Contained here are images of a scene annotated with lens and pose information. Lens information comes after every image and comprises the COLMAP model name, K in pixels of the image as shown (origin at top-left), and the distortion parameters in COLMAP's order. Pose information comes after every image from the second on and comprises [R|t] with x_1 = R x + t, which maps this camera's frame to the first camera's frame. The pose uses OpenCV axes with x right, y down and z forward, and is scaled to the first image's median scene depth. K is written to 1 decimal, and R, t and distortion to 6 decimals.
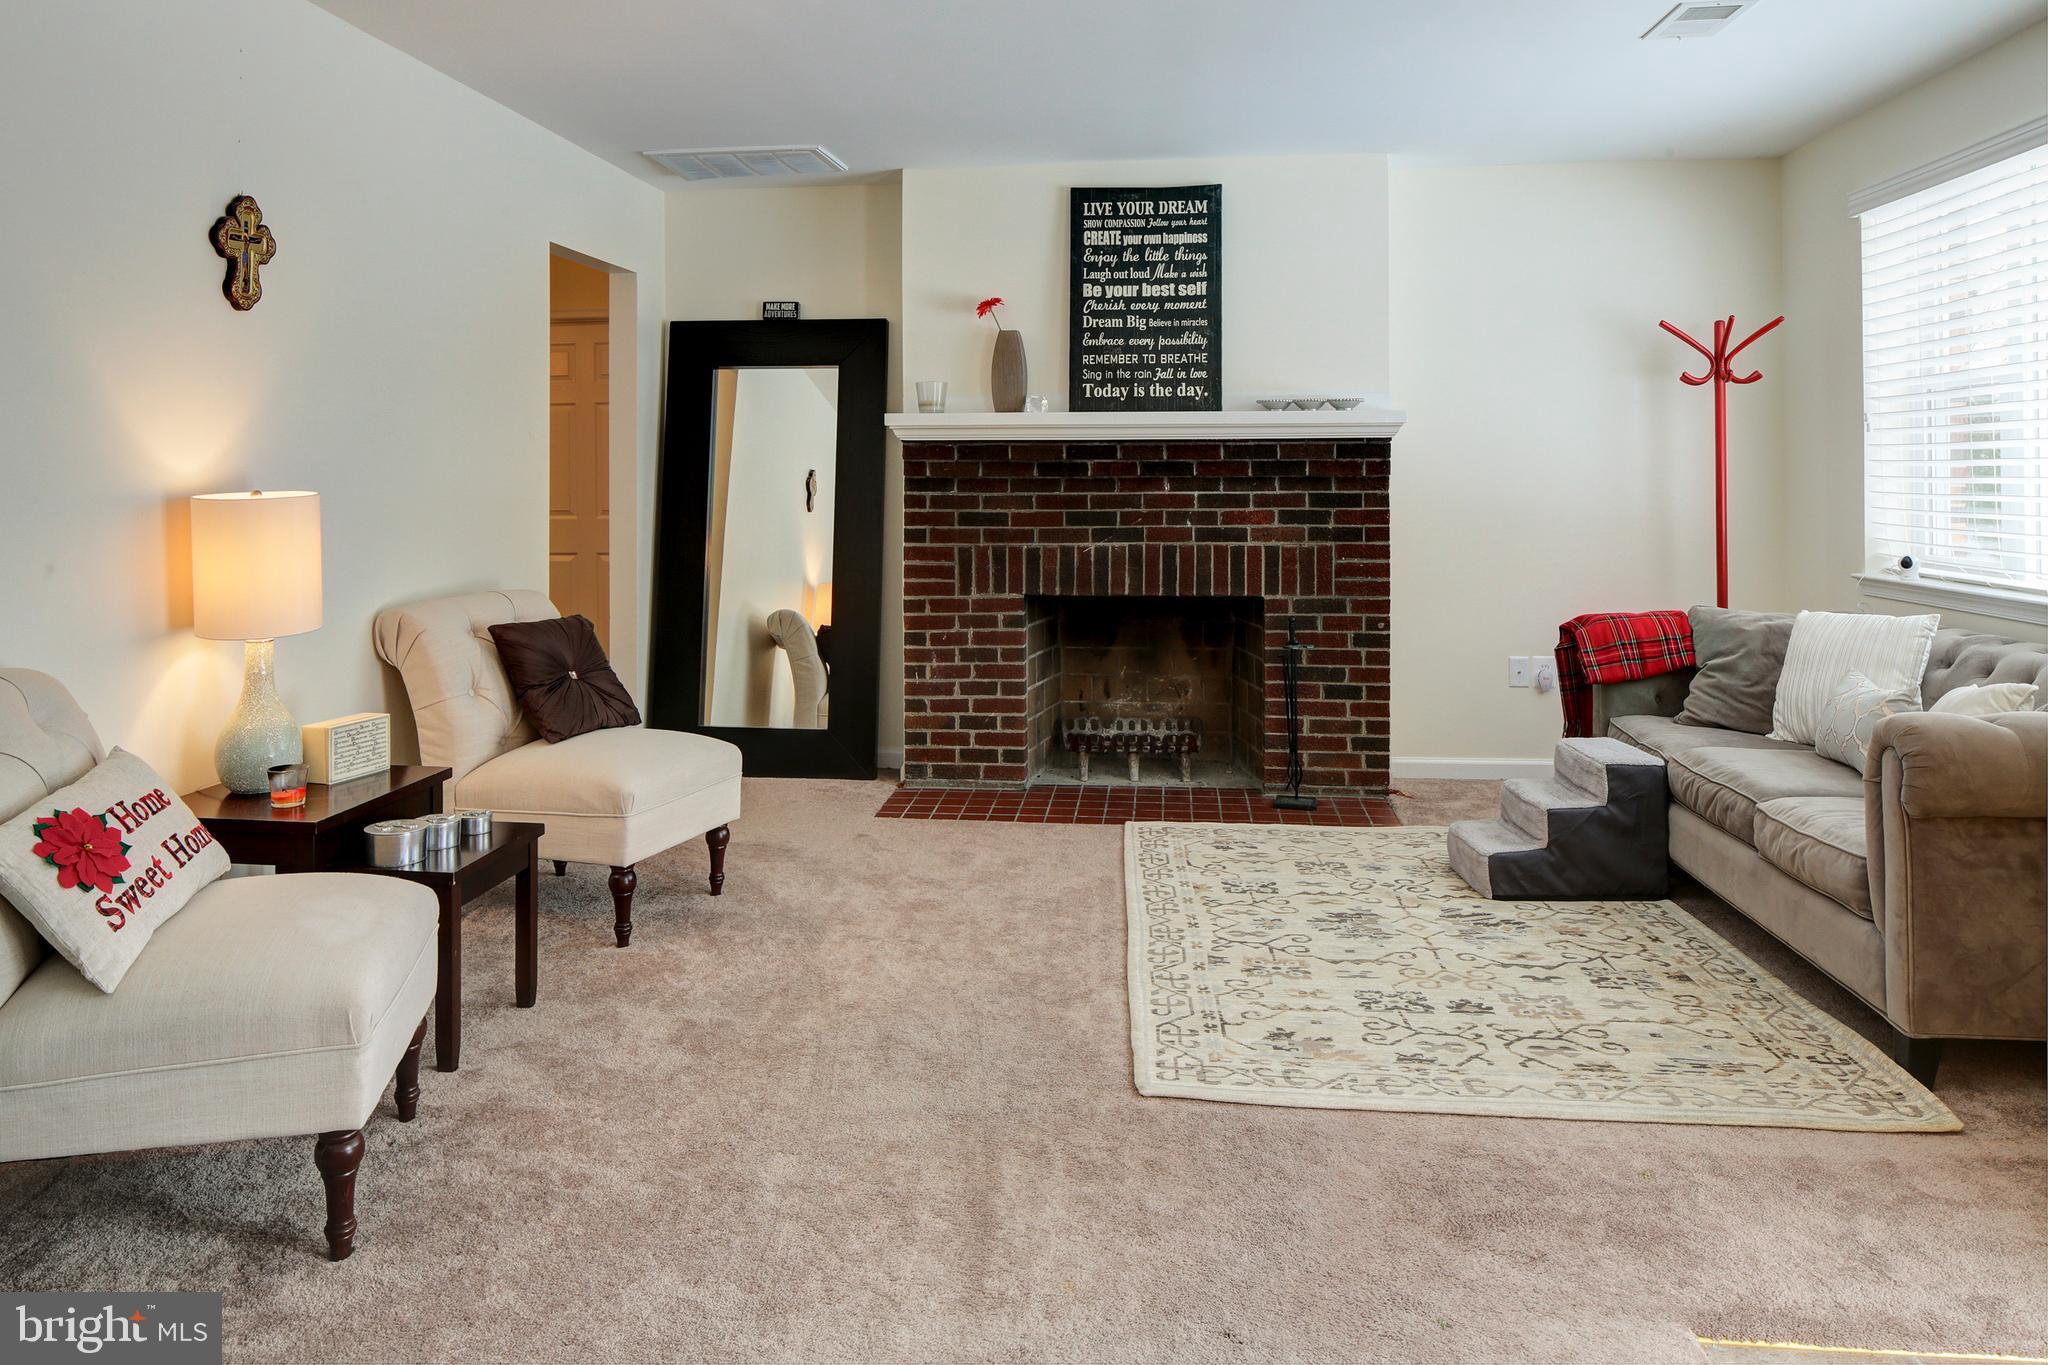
lens RADIAL K [[1389.4, 0, 1010.6], [0, 1389.4, 467.8], [0, 0, 1]] dist [-0.006218, 0.001267]
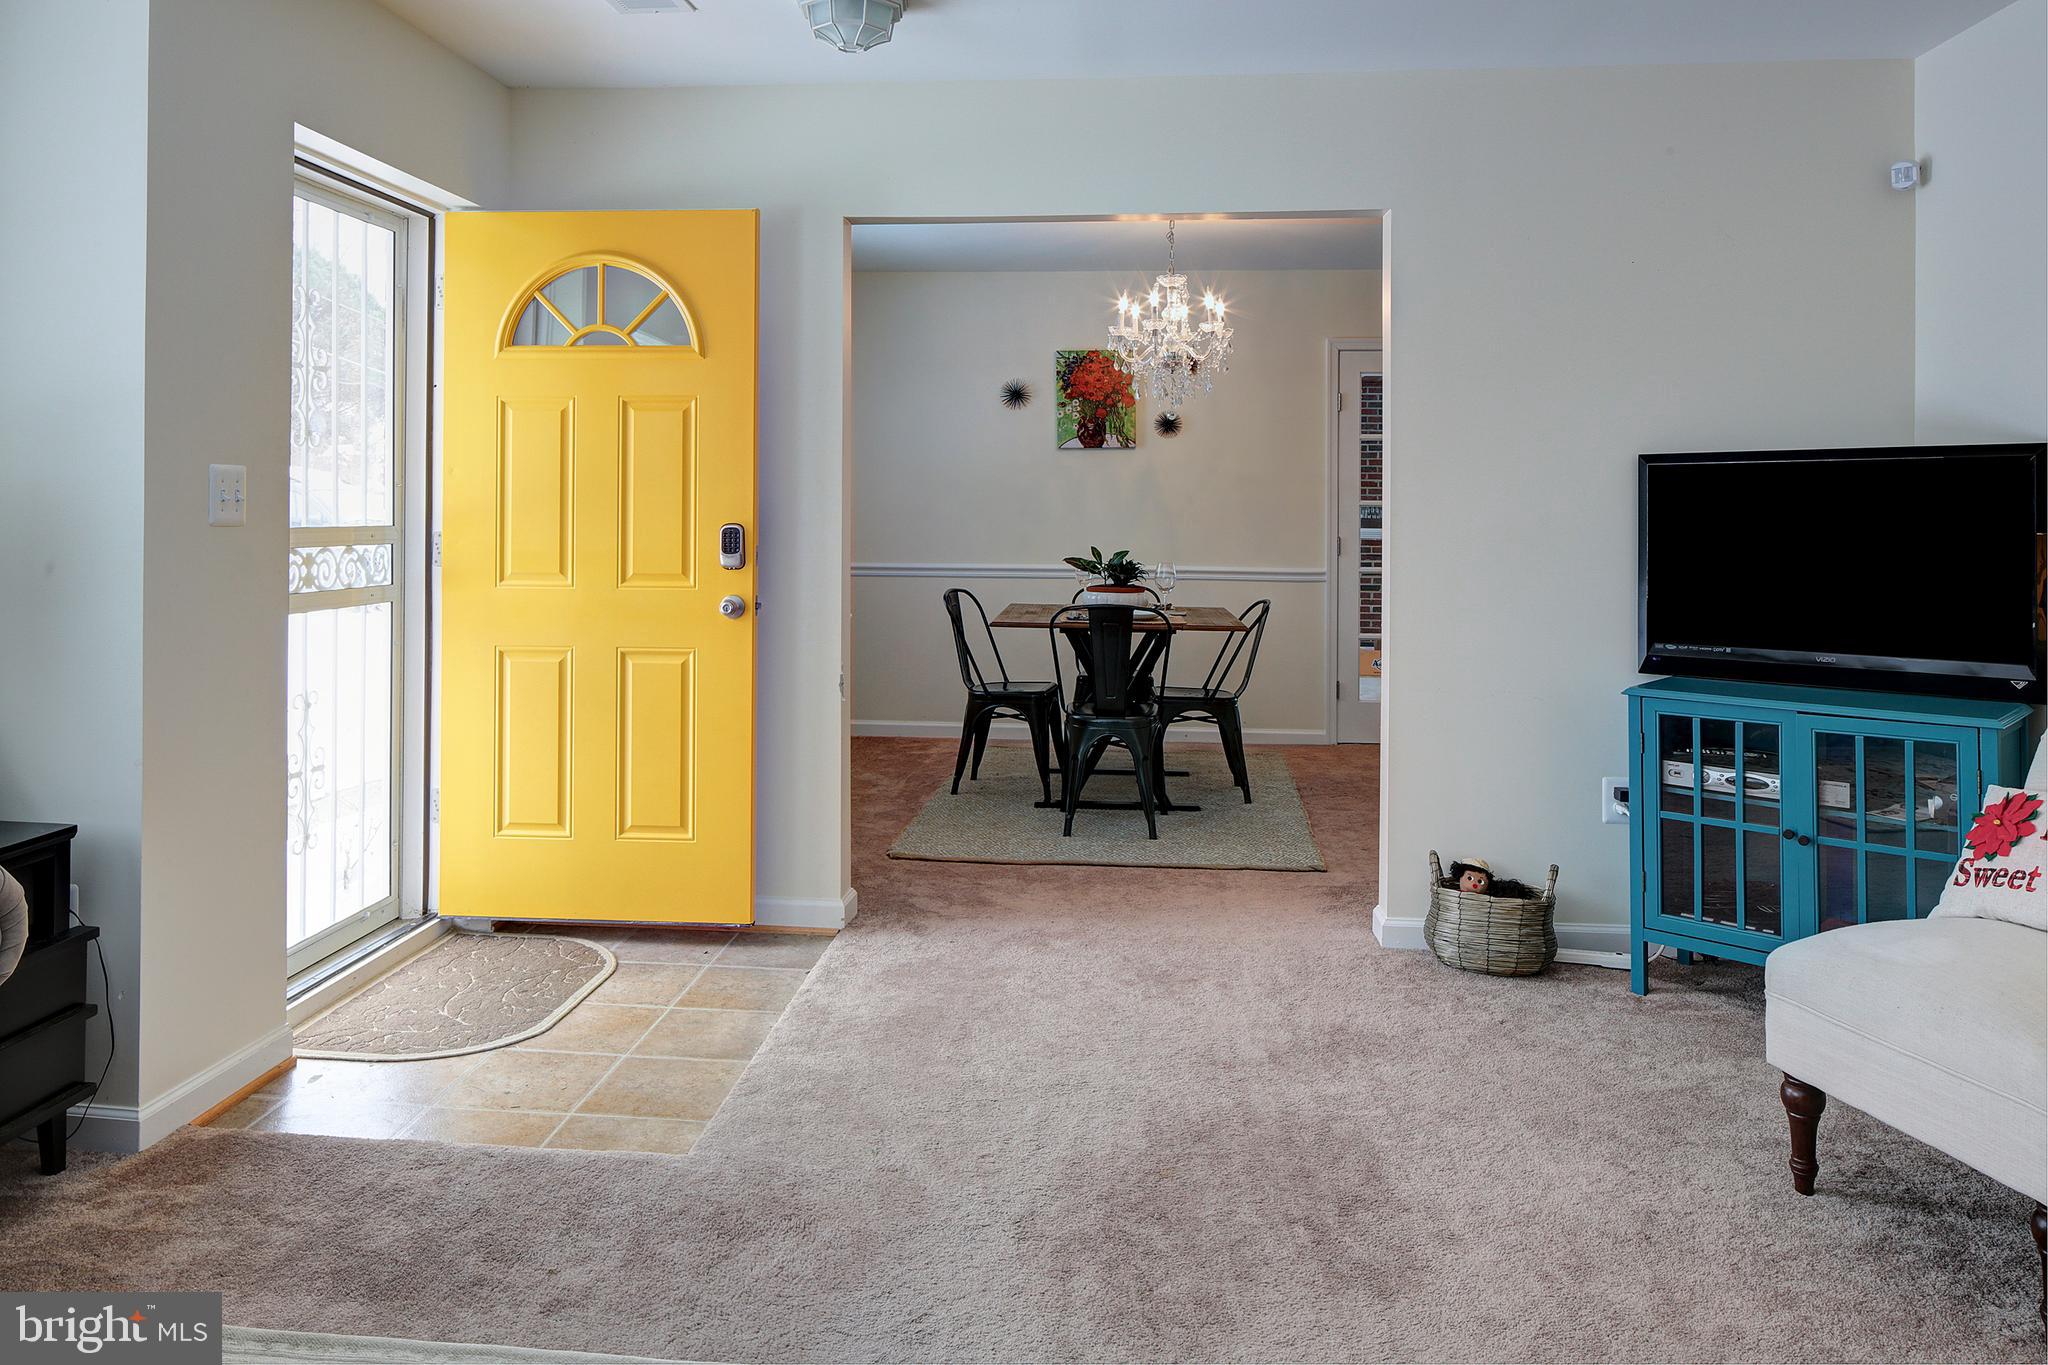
lens RADIAL K [[1375.8, 0, 1005.0], [0, 1375.8, 502.2], [0, 0, 1]] dist [-0.005937, 0.001858]
pose [[-0.999869, -0.000871, -0.016169, 0.087593], [-0.000725, 0.999959, -0.009002, 0.005919], [0.016176, -0.008989, -0.999829, 0.965829]]
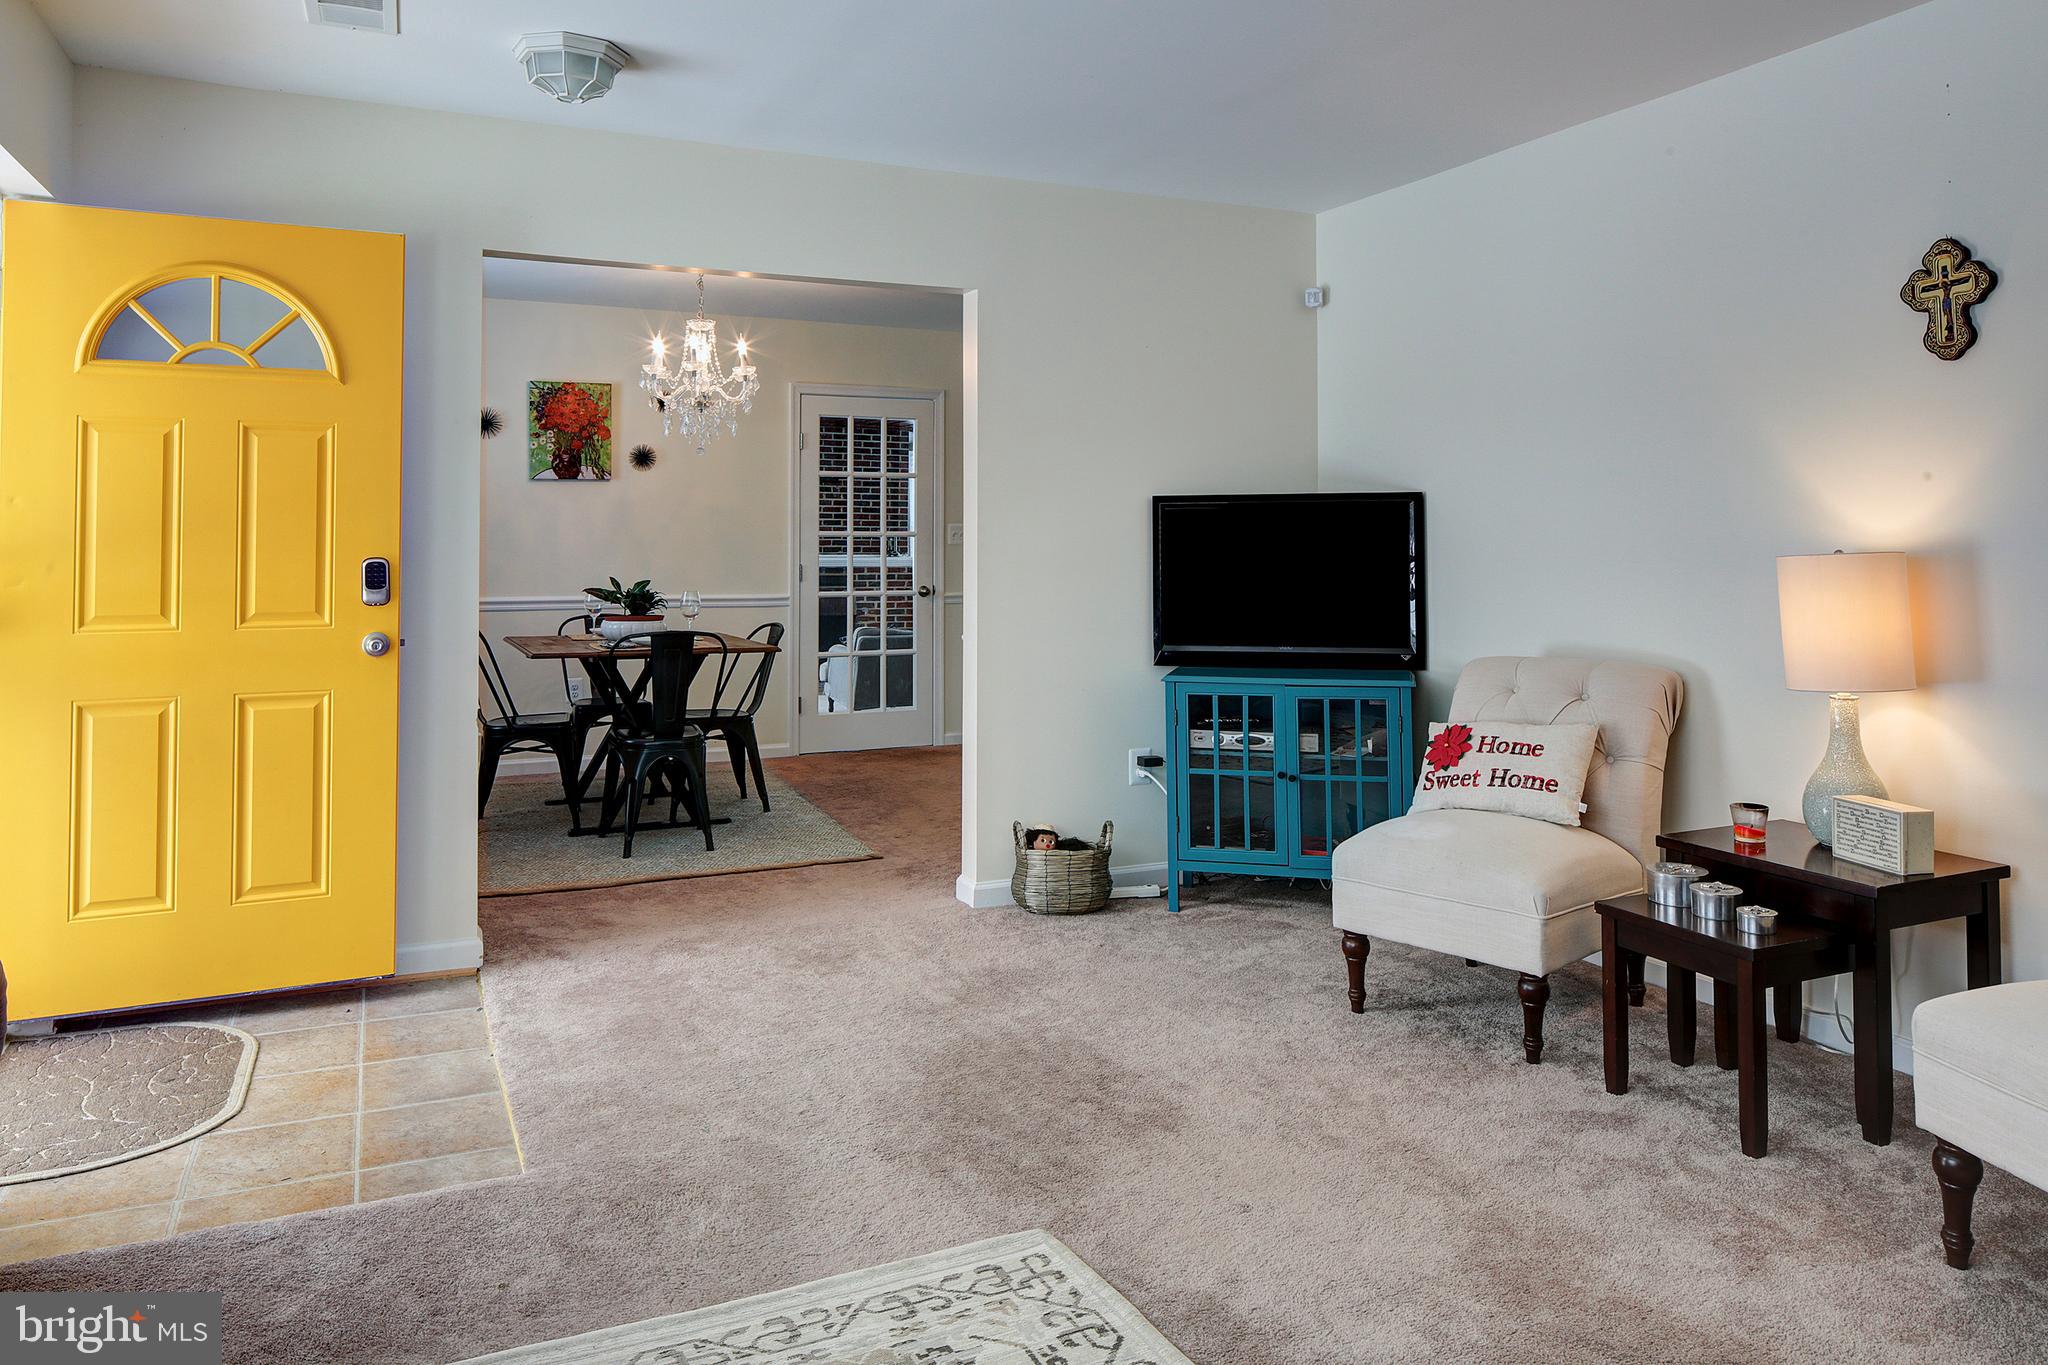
lens RADIAL K [[1373.0, 0, 999.2], [0, 1373.0, 502.7], [0, 0, 1]] dist [-0.004051, 0.001592]
pose [[-0.862215, -0.009477, -0.506454, 0.324061], [0.005762, 0.999577, -0.028516, 0.004322], [0.506510, -0.027505, -0.861795, 1.002396]]
